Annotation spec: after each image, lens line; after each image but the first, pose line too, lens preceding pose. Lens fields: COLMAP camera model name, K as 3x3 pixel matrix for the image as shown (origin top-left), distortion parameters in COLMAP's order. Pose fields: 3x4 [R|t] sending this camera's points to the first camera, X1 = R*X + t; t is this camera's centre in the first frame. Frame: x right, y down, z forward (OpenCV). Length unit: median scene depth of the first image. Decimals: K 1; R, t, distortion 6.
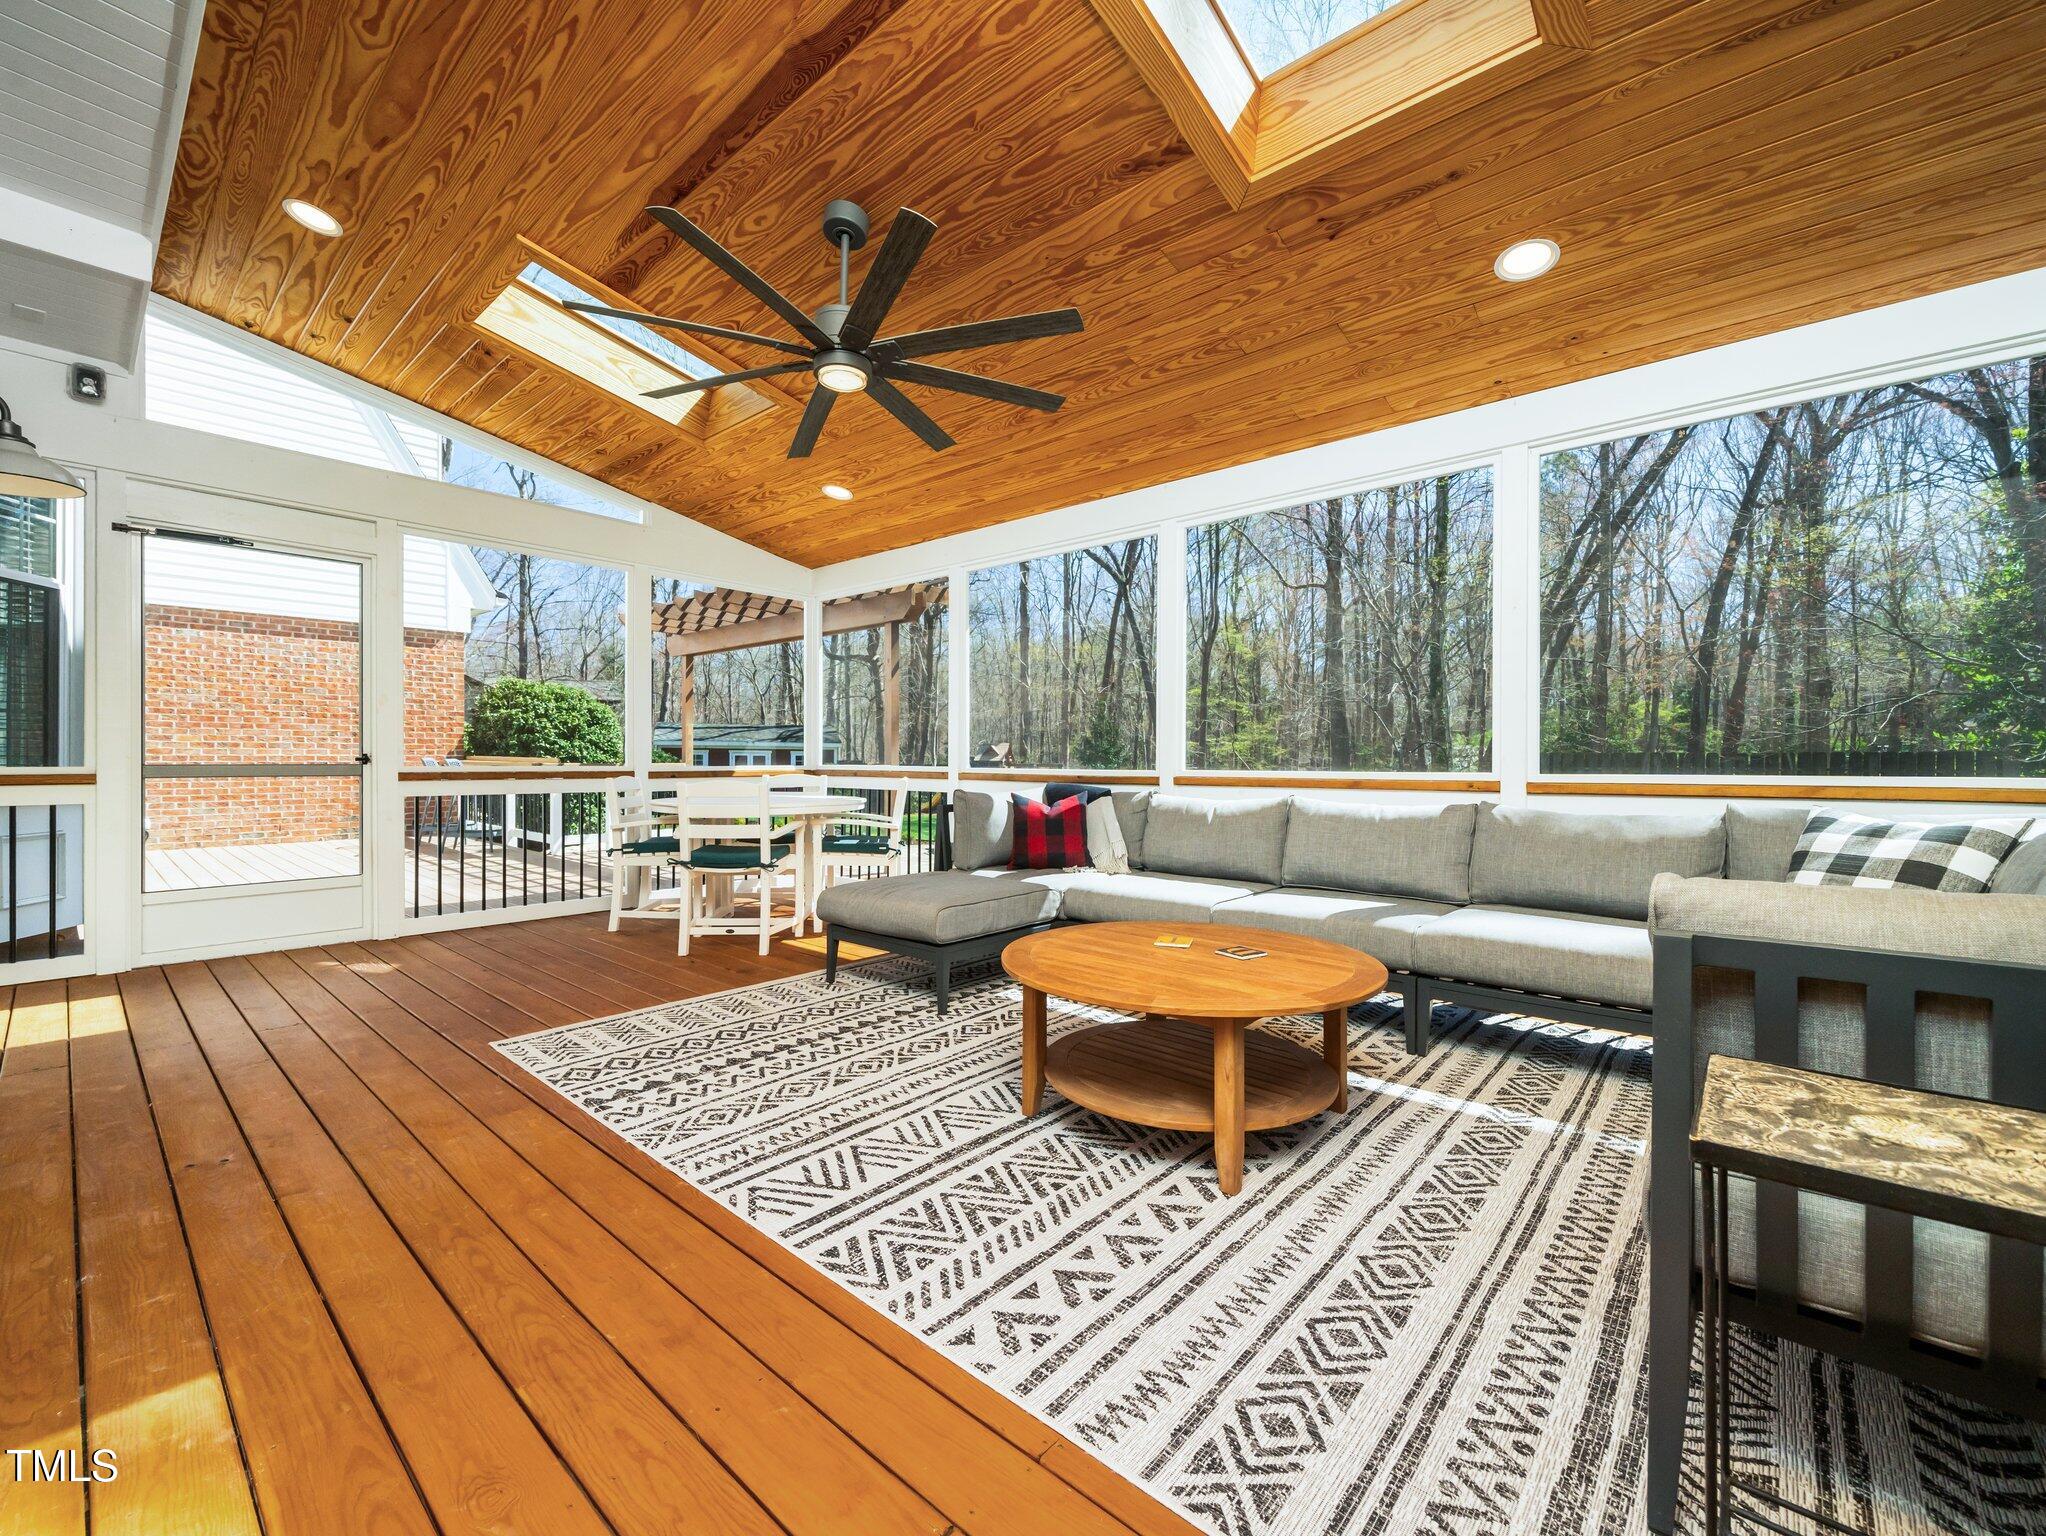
lens RADIAL K [[824.4, 0, 1021.7], [0, 824.4, 759.8], [0, 0, 1]] dist [0.000569, -0.000366]
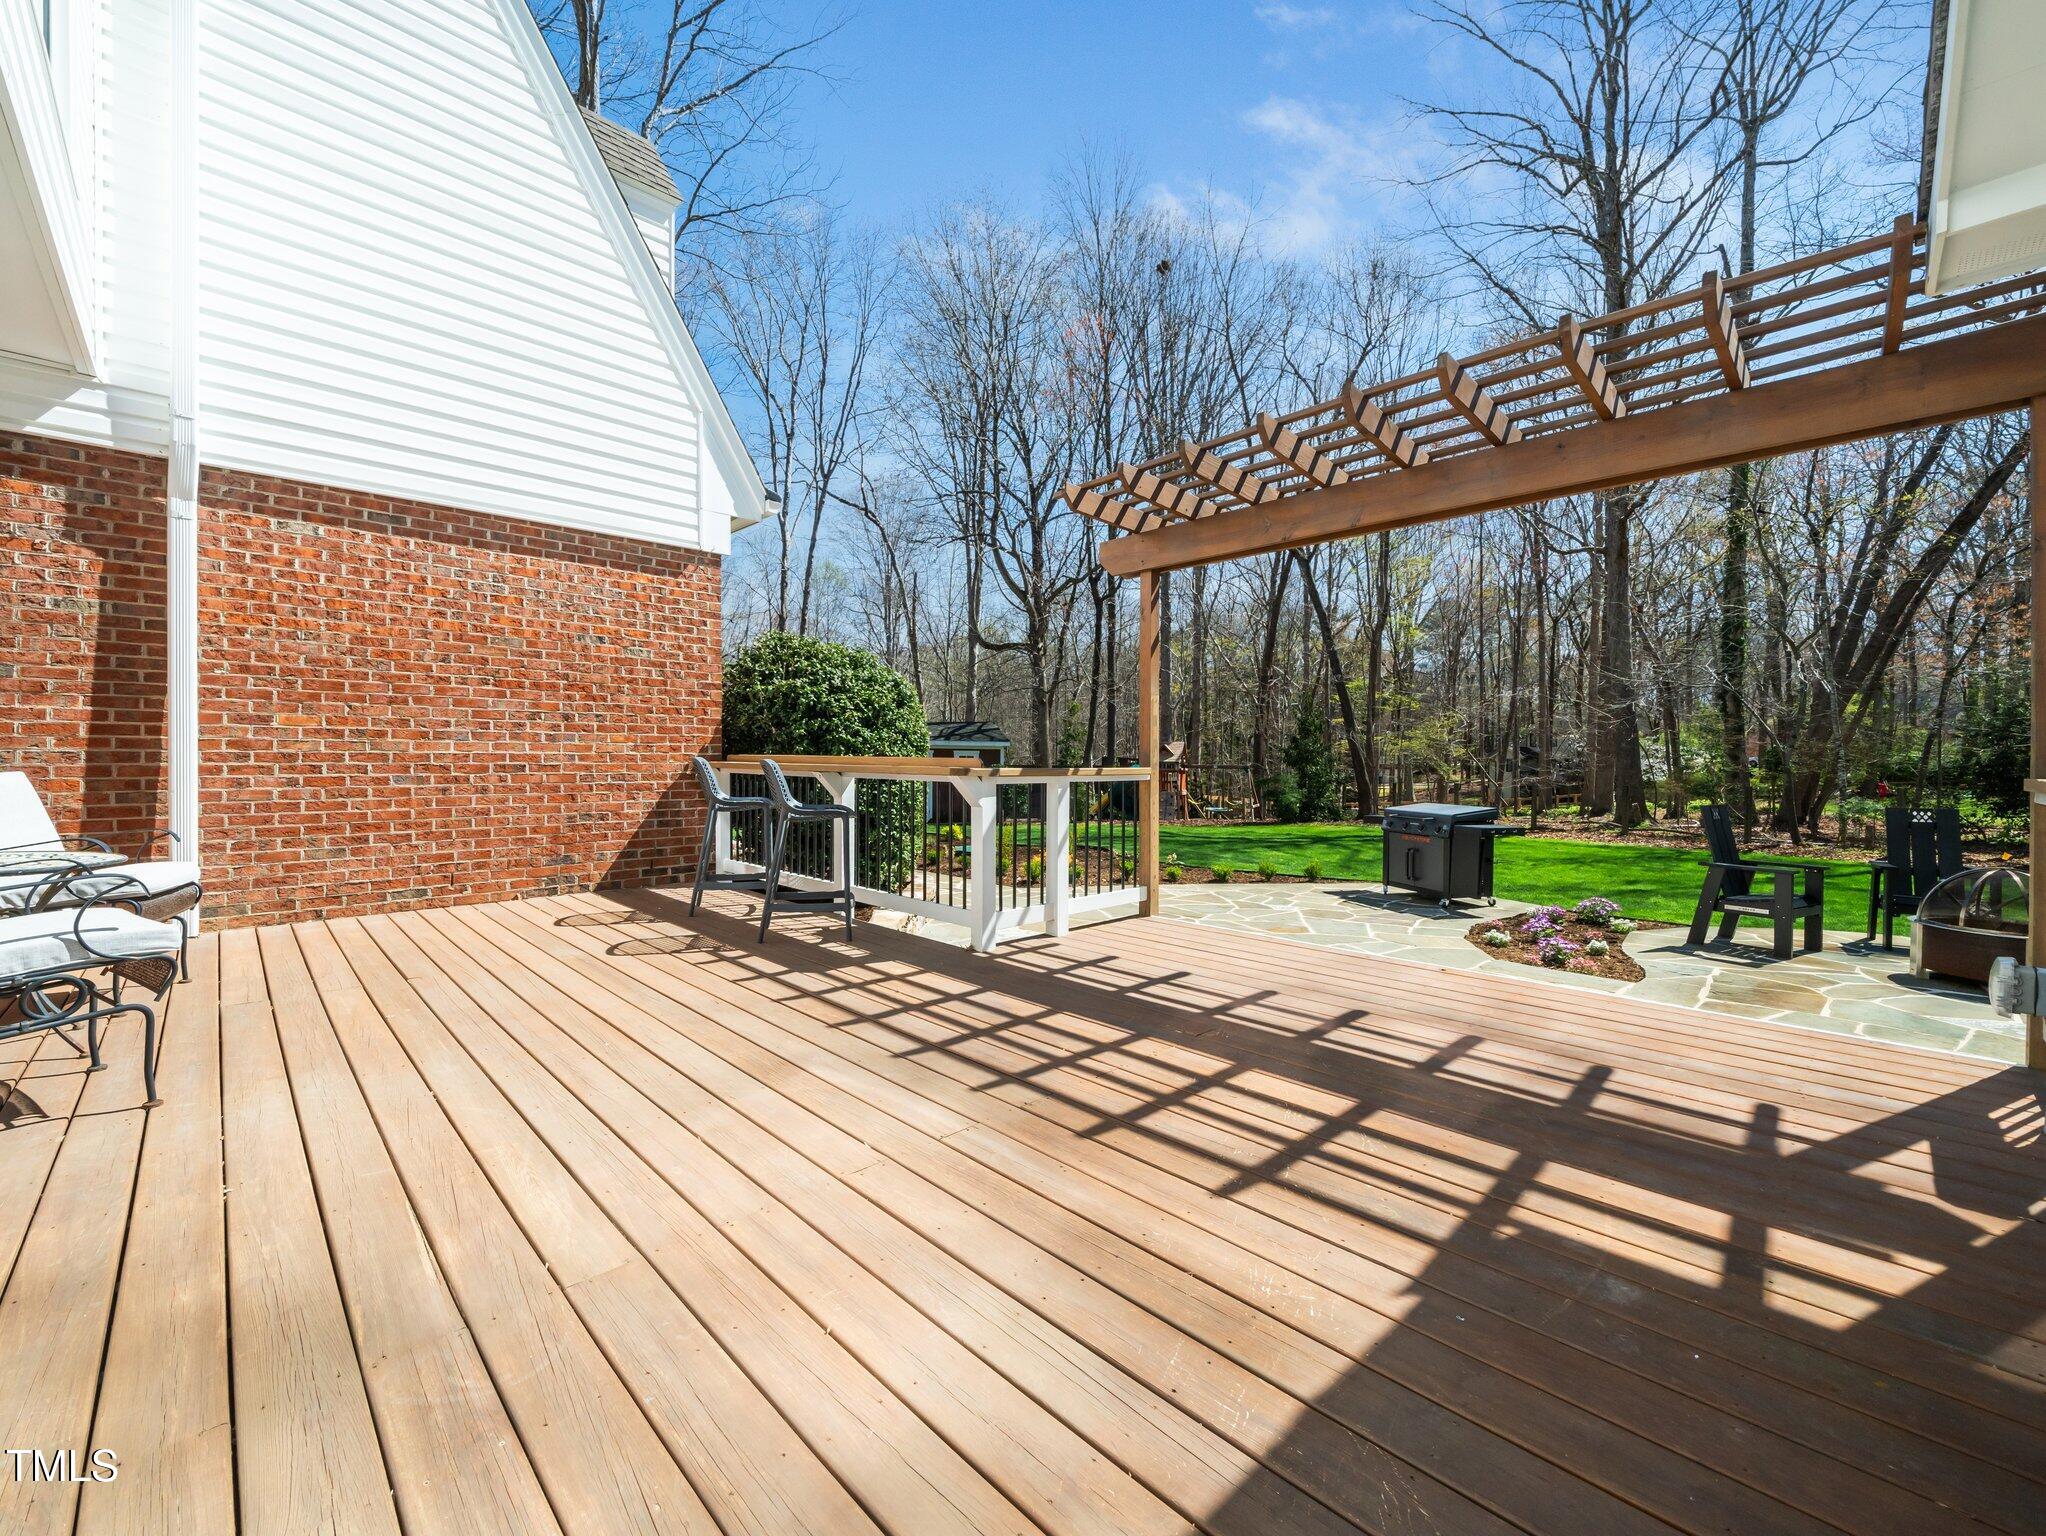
lens RADIAL K [[824.4, 0, 1037.8], [0, 824.4, 766.1], [0, 0, 1]] dist [0.000569, -0.000366]
pose [[0.997838, 0.000920, -0.065708, -0.286029], [-0.000489, 0.999978, 0.006573, -0.000067], [0.065712, -0.006527, 0.997817, 0.285941]]
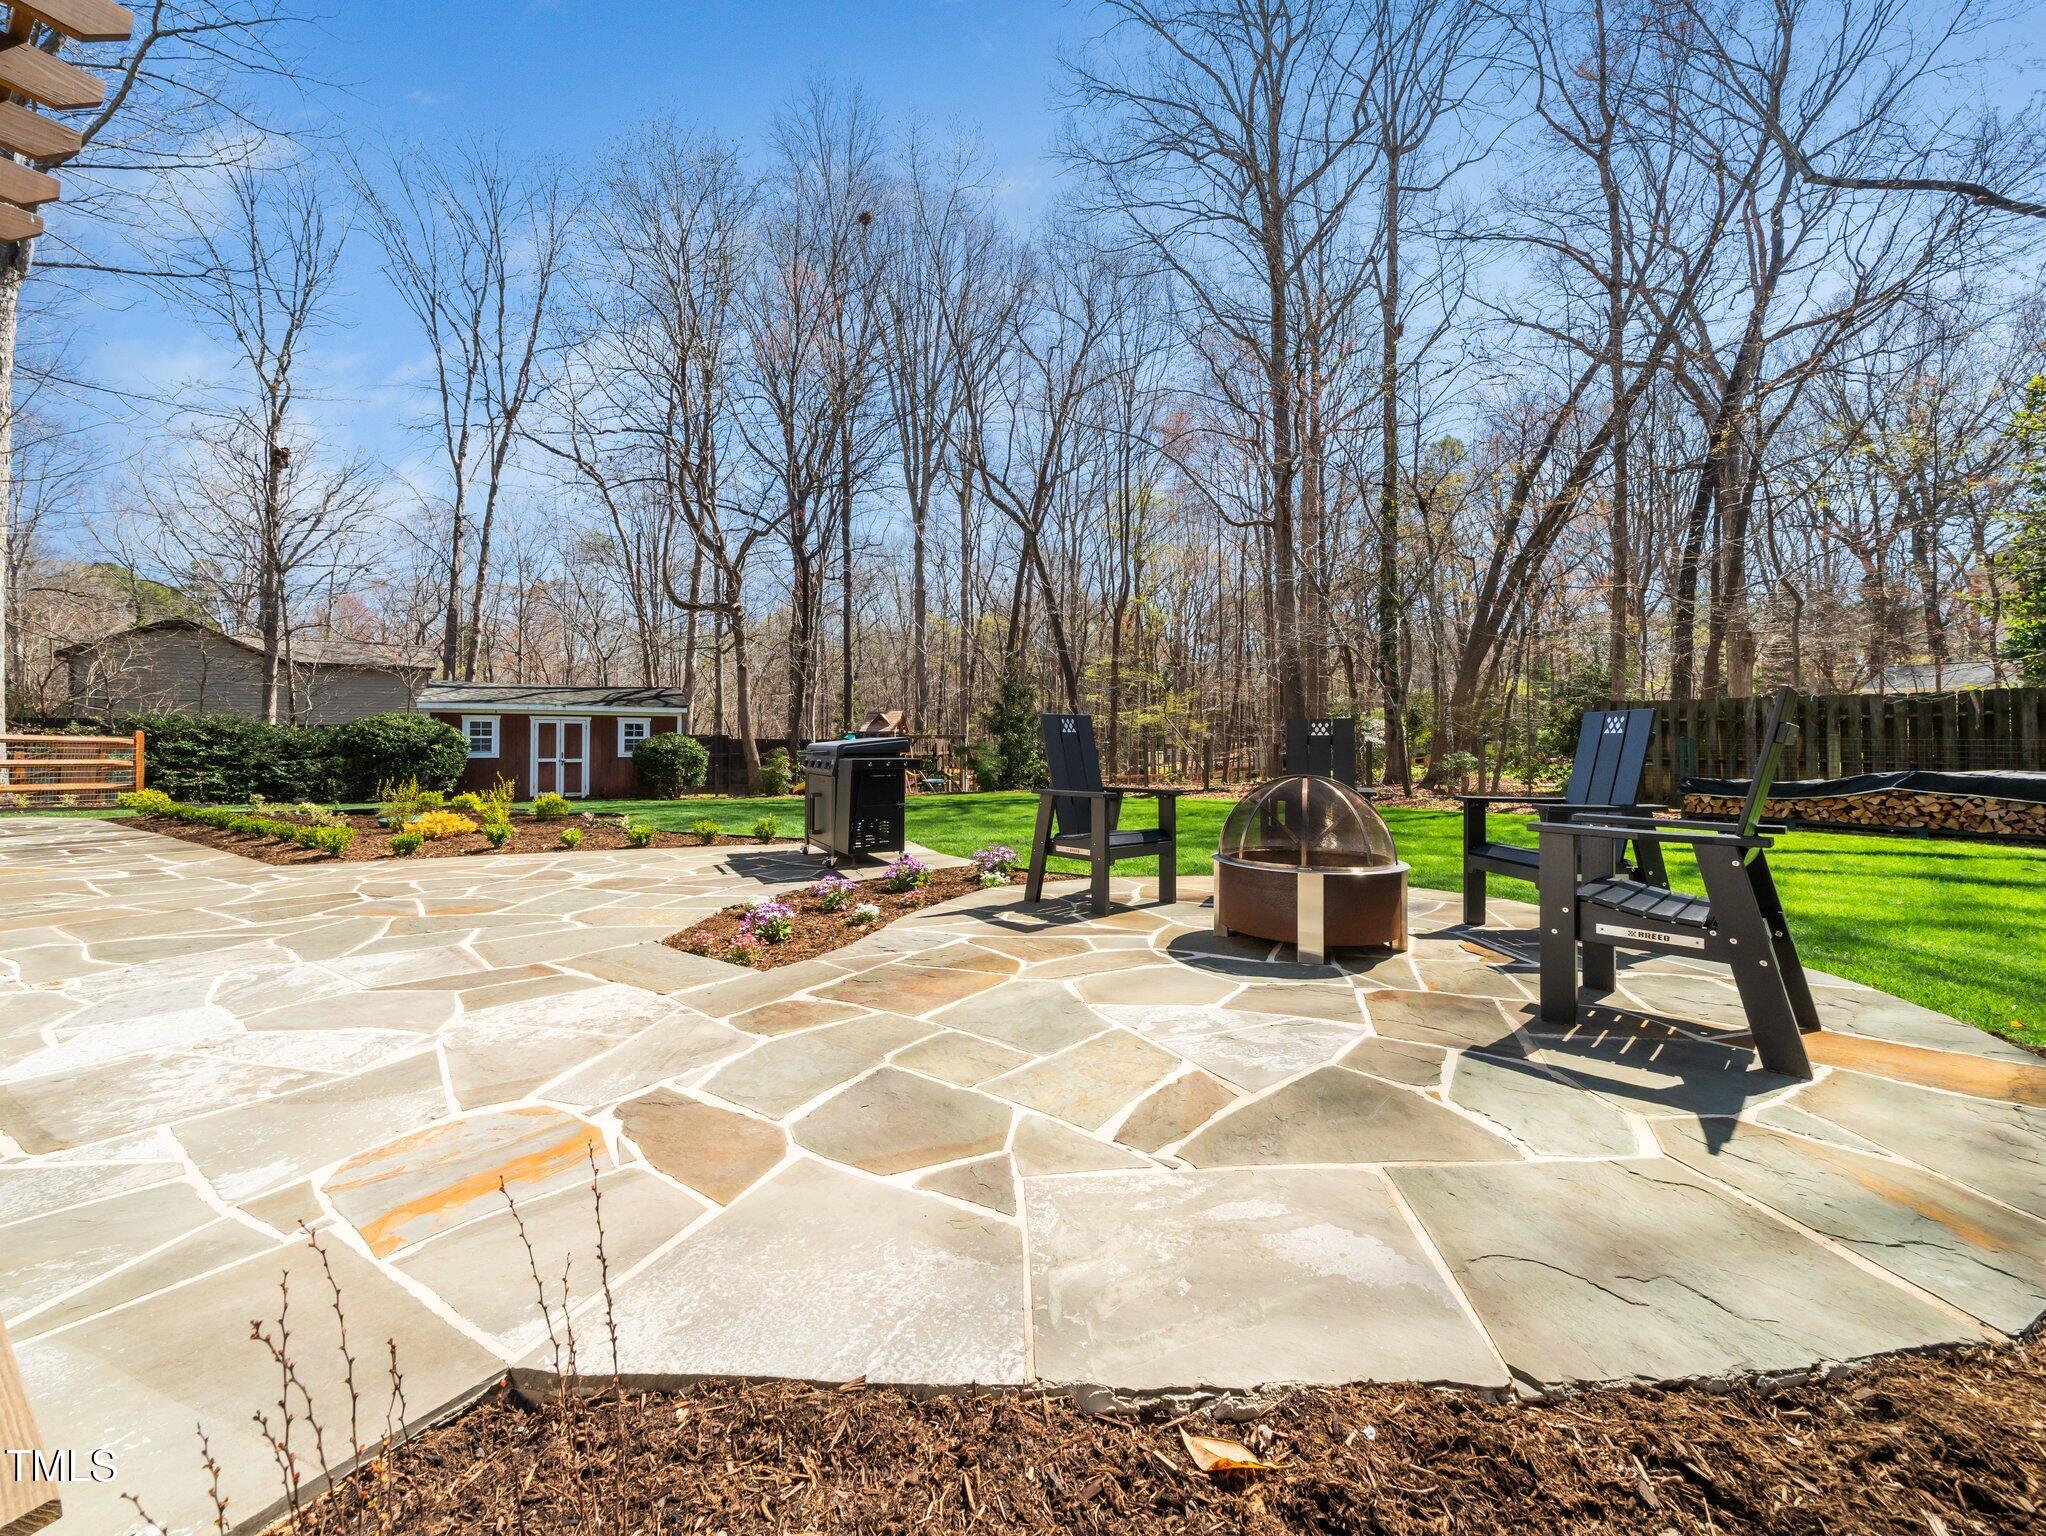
lens RADIAL K [[792.1, 0, 1029.1], [0, 792.1, 730.4], [0, 0, 1]] dist [-0.003759, -0.000907]
pose [[0.990431, -0.005143, 0.137915, 0.004222], [0.007508, 0.999833, -0.016634, 0.036606], [-0.137807, 0.017510, 0.990304, 0.444674]]
